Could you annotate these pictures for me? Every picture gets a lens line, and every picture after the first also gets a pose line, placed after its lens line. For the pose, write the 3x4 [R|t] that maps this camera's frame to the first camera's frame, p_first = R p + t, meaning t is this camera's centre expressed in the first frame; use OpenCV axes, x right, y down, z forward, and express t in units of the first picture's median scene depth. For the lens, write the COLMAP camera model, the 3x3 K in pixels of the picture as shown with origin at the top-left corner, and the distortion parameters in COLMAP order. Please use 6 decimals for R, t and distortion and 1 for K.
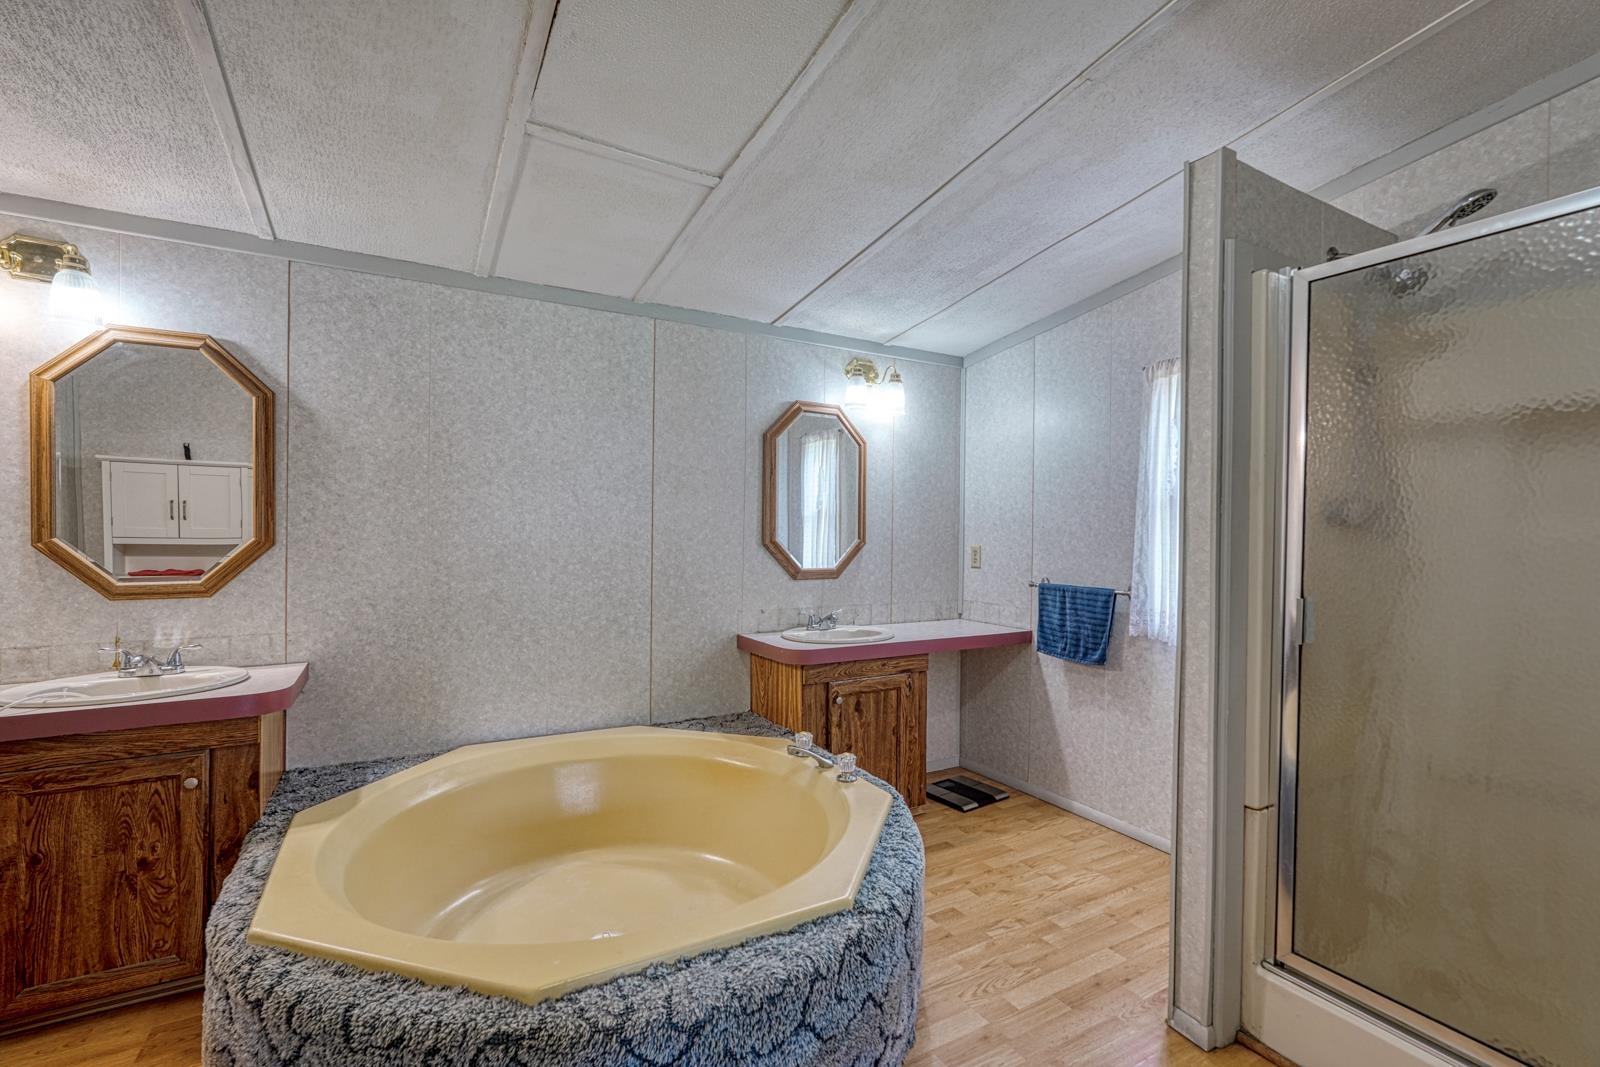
lens RADIAL K [[706.1, 0, 795.6], [0, 706.1, 537.5], [0, 0, 1]] dist [-0.017491, 0.009792]
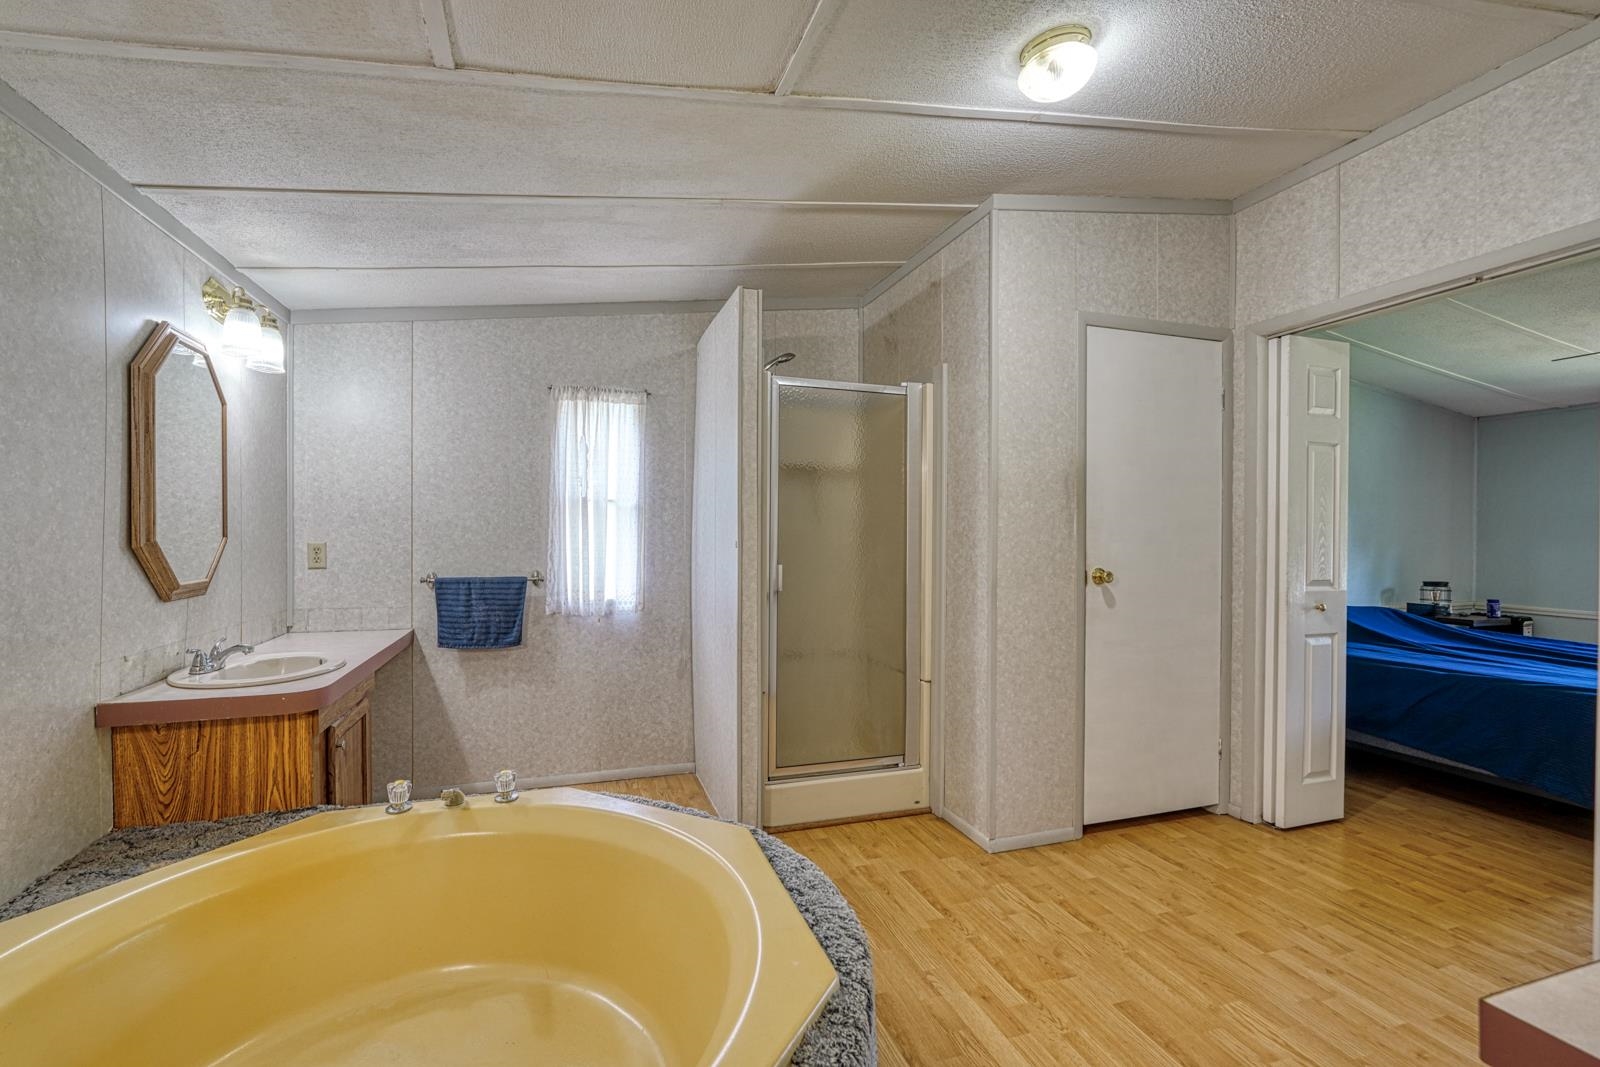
lens RADIAL K [[706.1, 0, 795.6], [0, 706.1, 537.5], [0, 0, 1]] dist [-0.017491, 0.009792]
pose [[0.192709, -0.018345, 0.981084, -0.538341], [0.005351, 0.999830, 0.017645, -0.006667], [-0.981241, 0.001849, 0.192775, 0.332227]]
